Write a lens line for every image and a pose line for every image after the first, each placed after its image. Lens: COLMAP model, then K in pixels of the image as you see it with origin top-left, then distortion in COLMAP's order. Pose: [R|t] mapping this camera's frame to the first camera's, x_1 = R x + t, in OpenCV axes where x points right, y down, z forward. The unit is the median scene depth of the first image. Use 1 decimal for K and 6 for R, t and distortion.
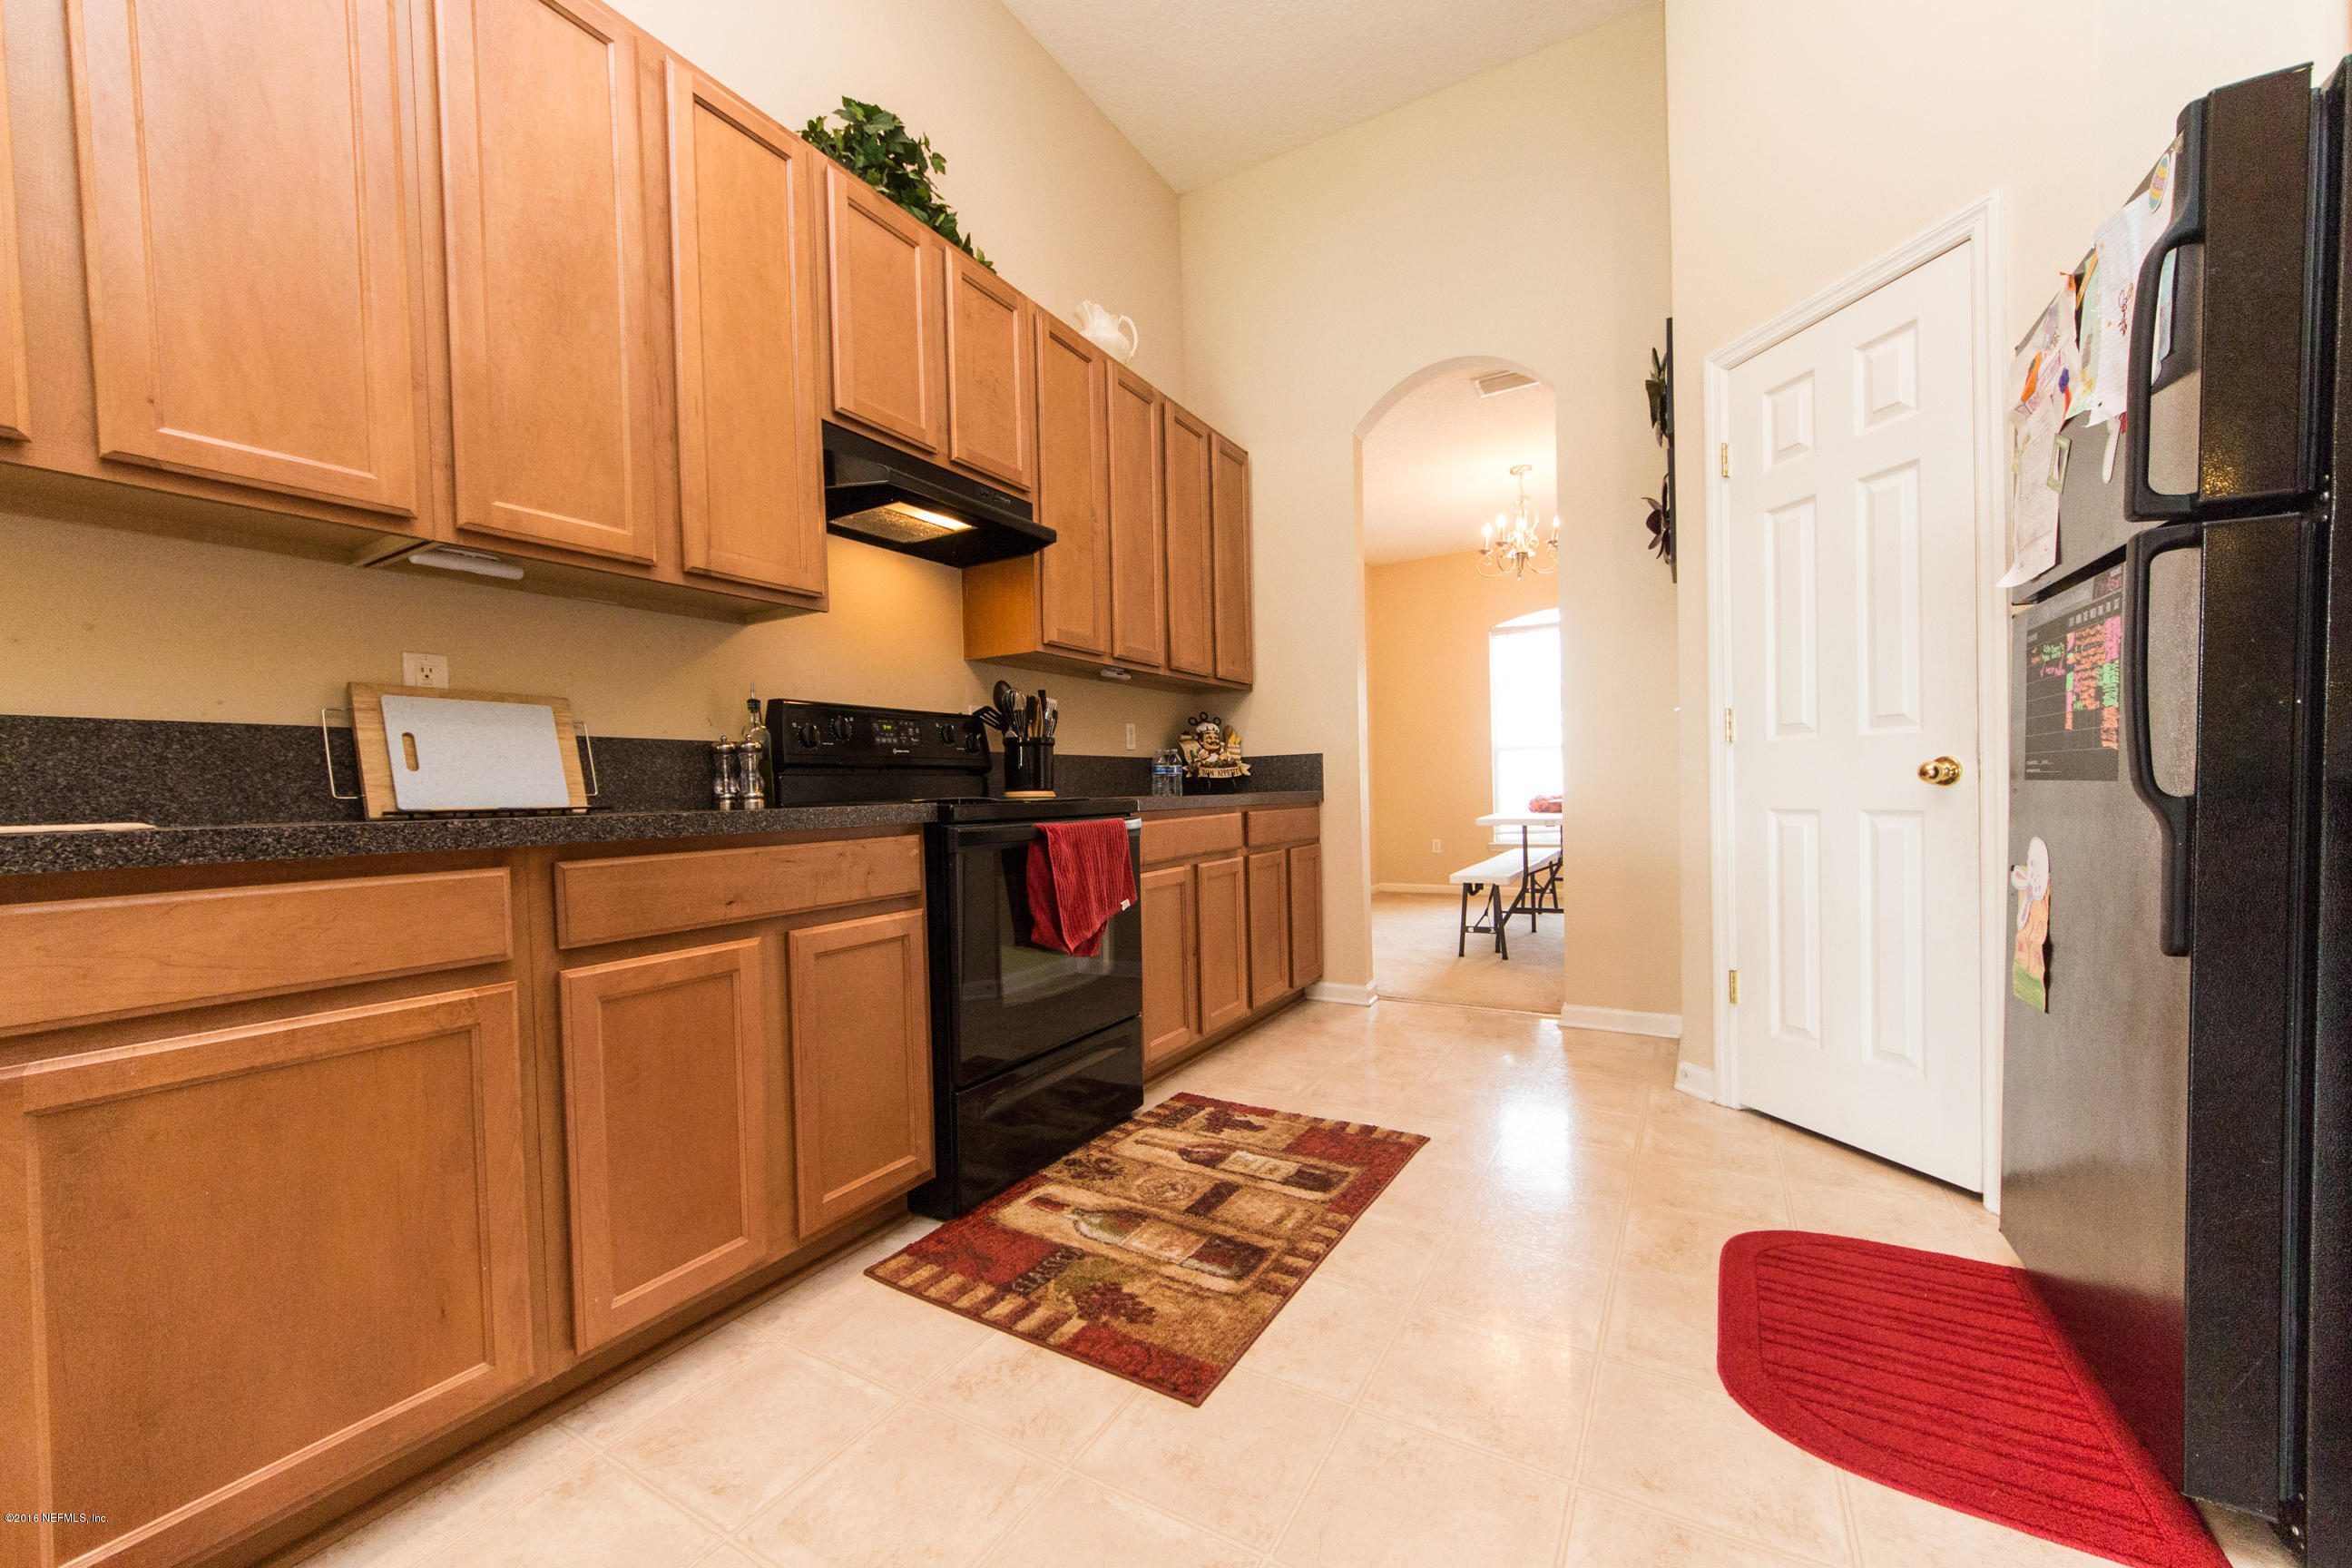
lens RADIAL K [[903.0, 0, 1168.3], [0, 903.0, 807.3], [0, 0, 1]] dist [-0.000576, 0.000894]
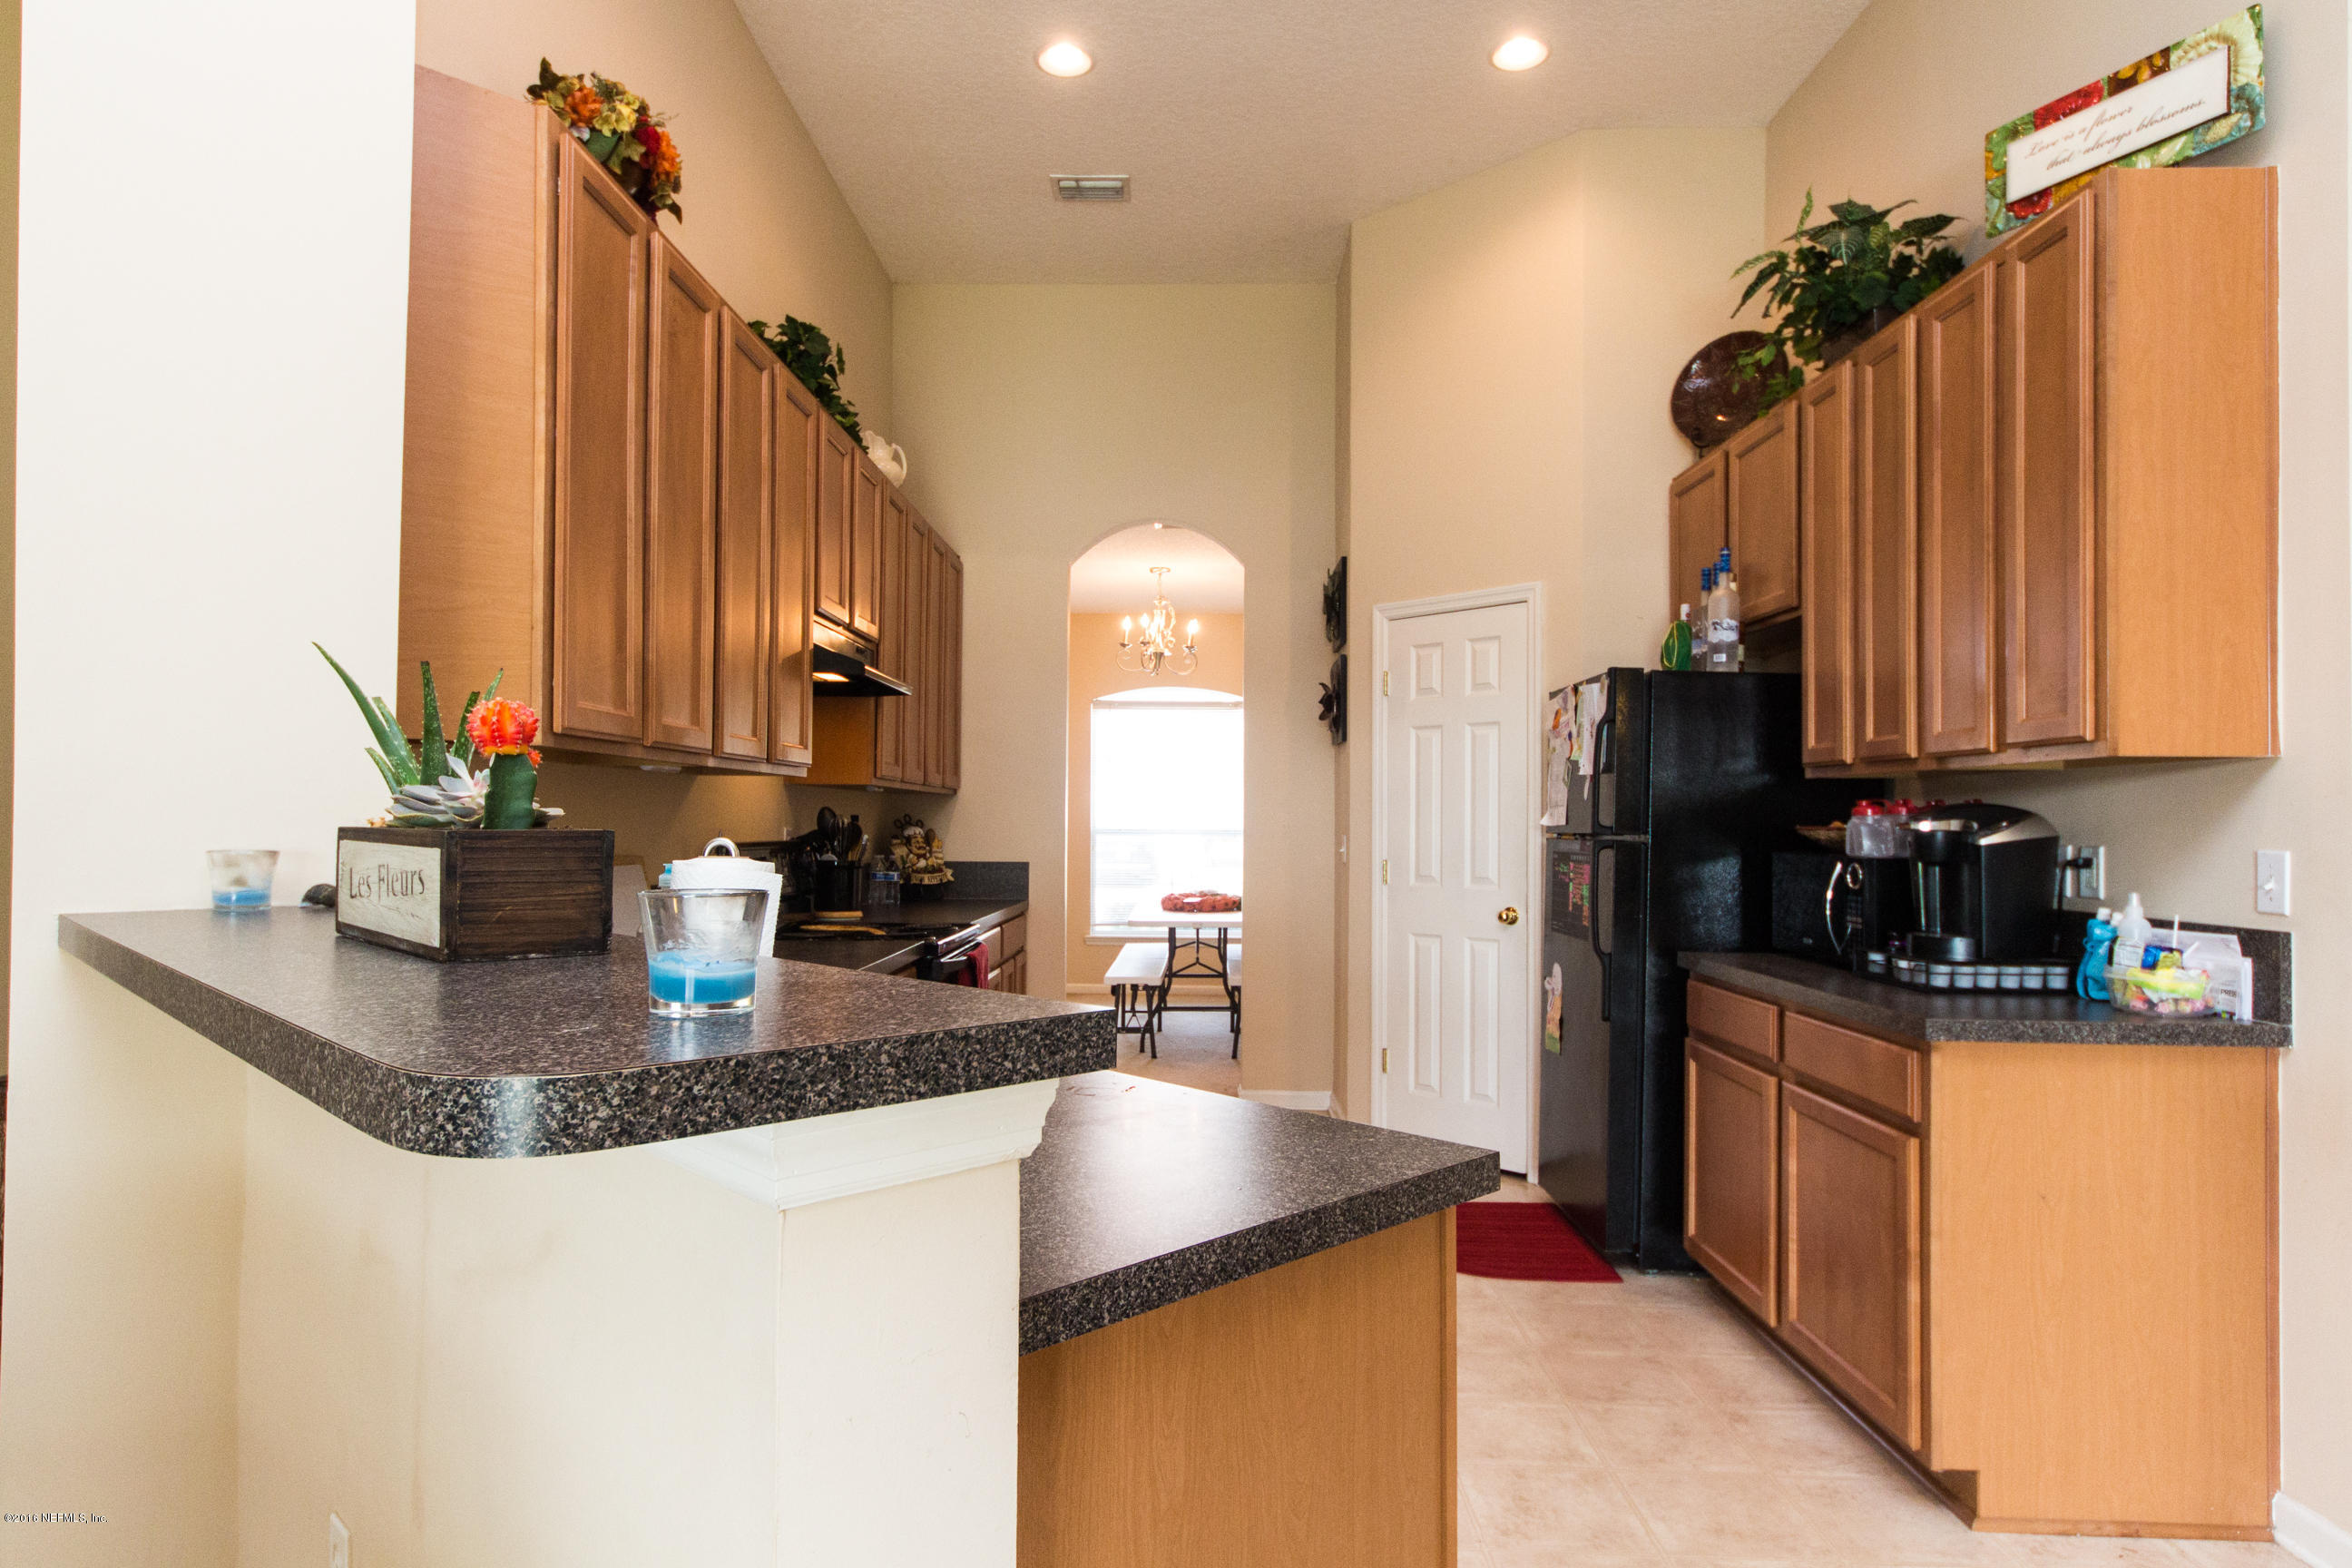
lens RADIAL K [[1374.0, 0, 1135.7], [0, 1374.0, 794.8], [0, 0, 1]] dist [0.003345, 0.004212]
pose [[0.878900, 0.042798, 0.475083, -0.846143], [-0.022002, 0.998544, -0.049249, -0.110981], [-0.476499, 0.032832, 0.878562, -0.794031]]
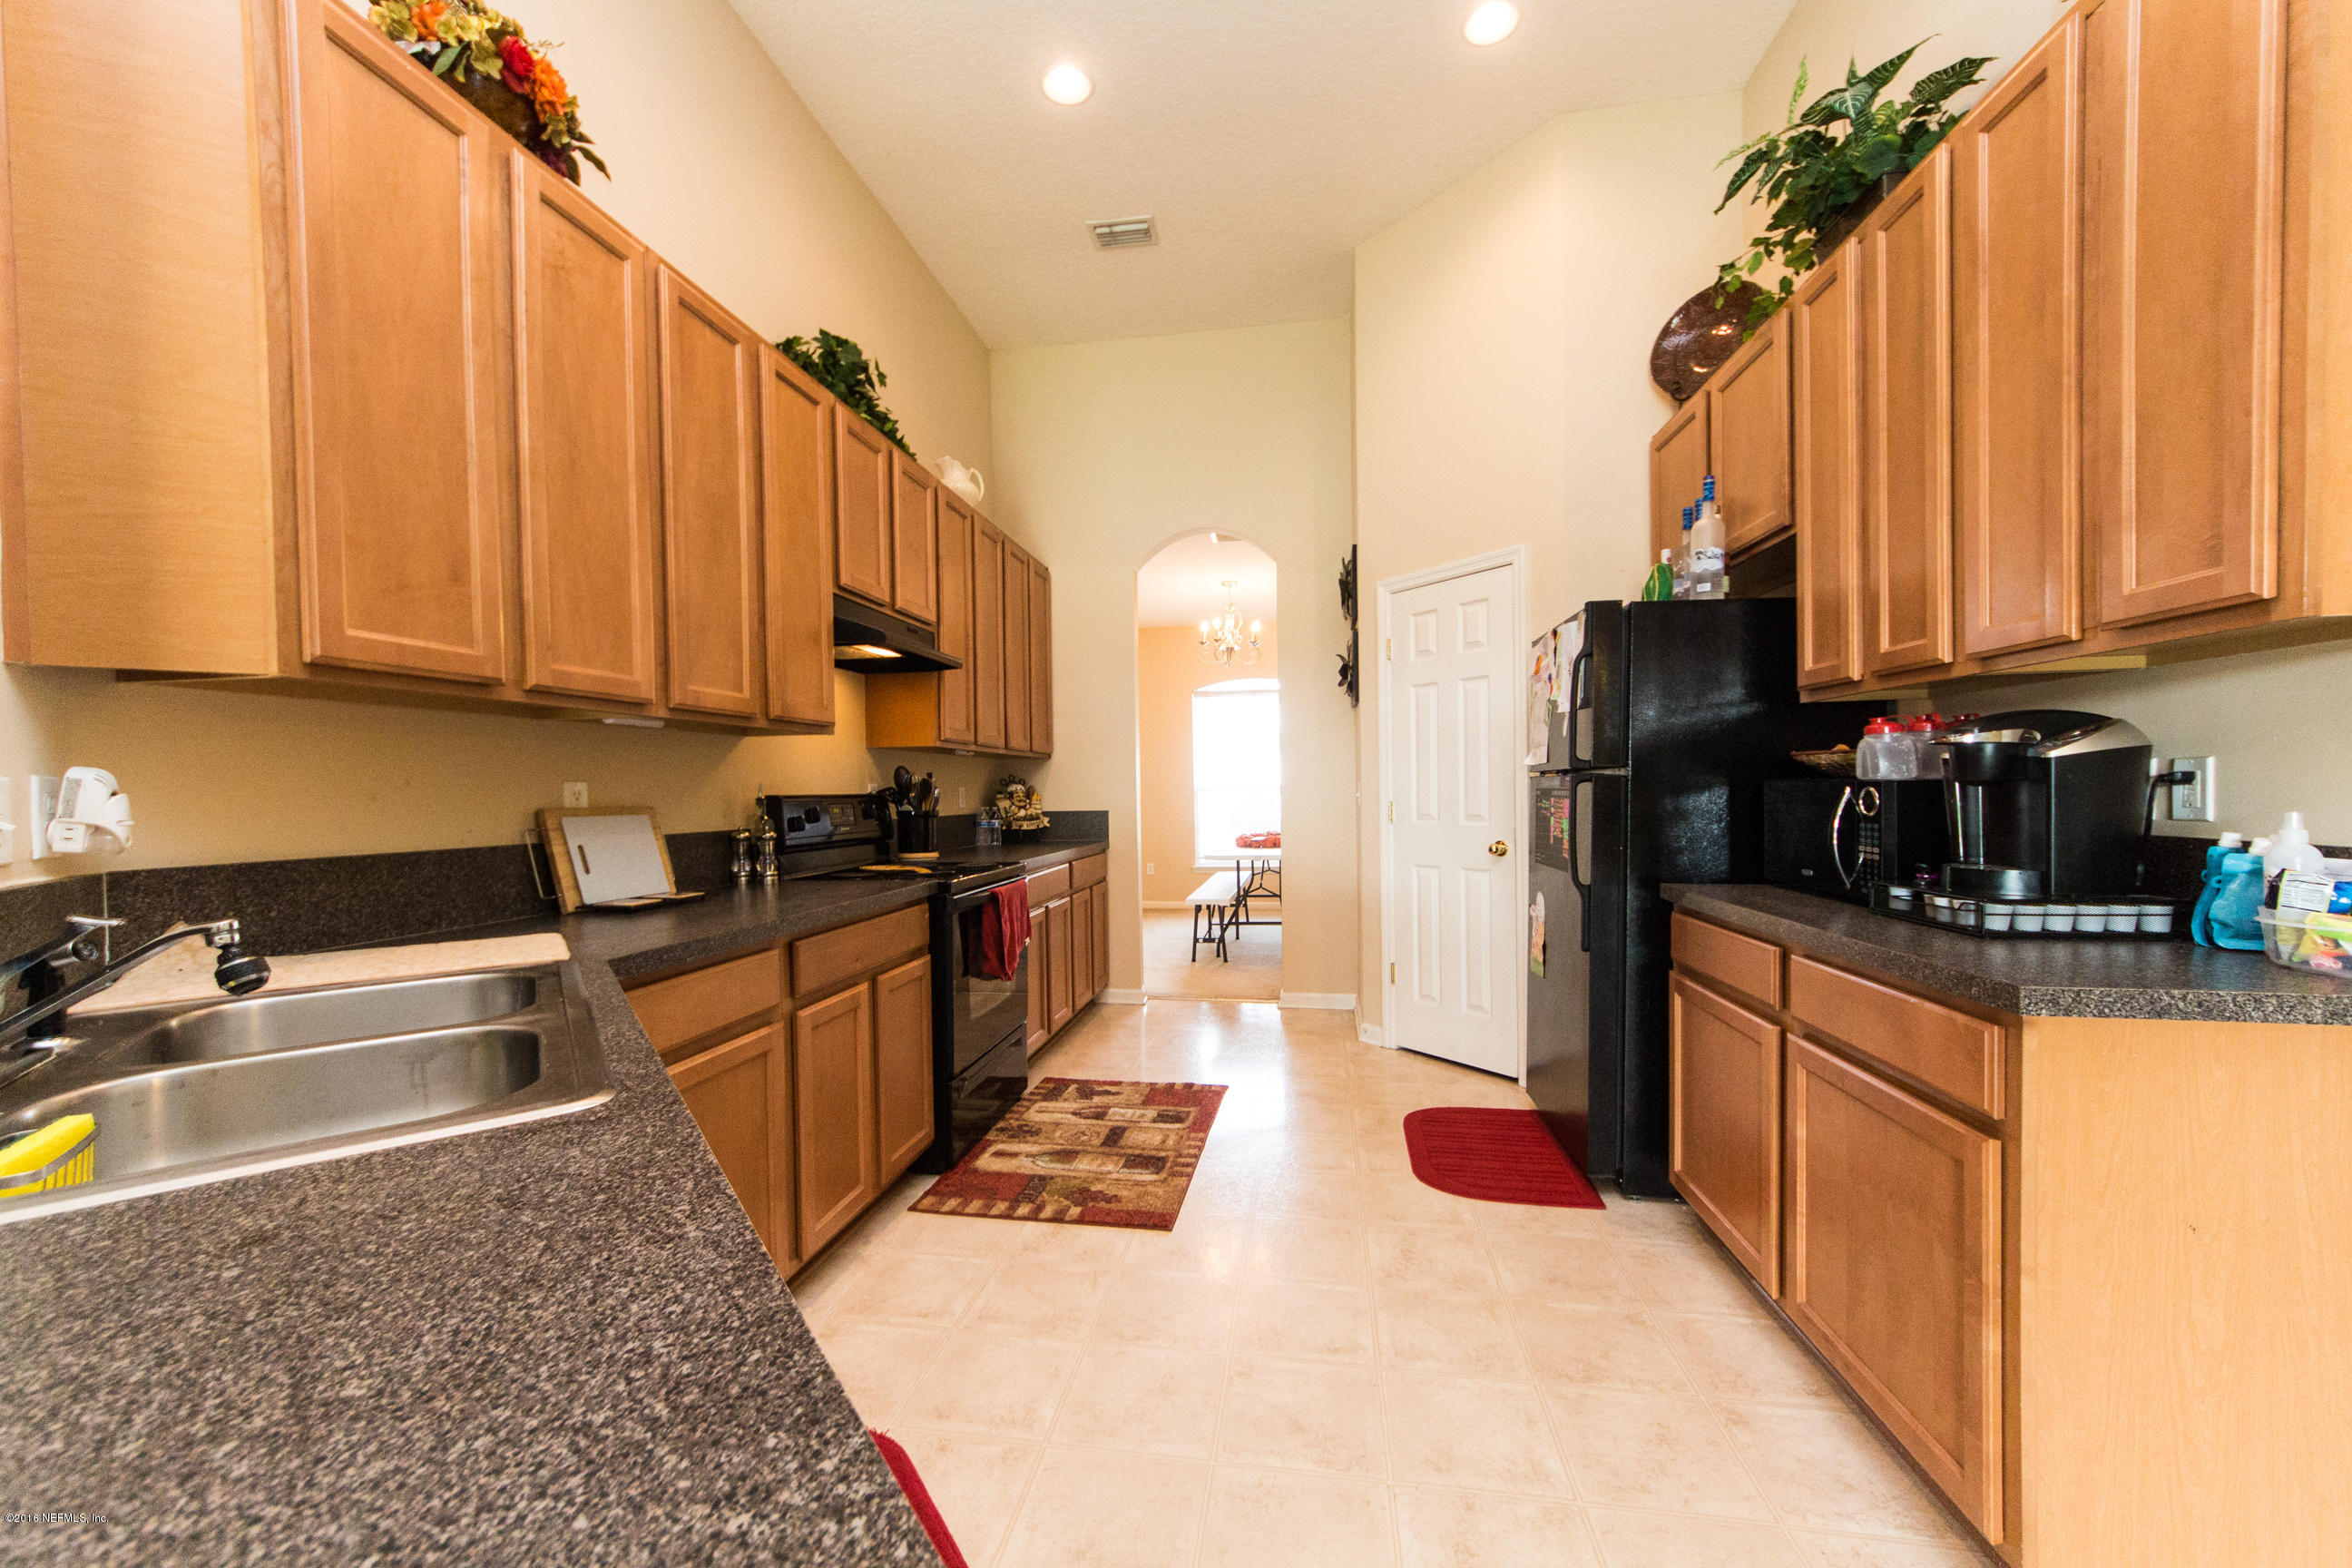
lens RADIAL K [[903.0, 0, 1163.0], [0, 903.0, 801.3], [0, 0, 1]] dist [-0.000576, 0.000894]
pose [[0.932446, 0.007274, 0.361237, -0.398843], [-0.002495, 0.999903, -0.013696, -0.099801], [-0.361302, 0.011869, 0.932373, -0.417234]]
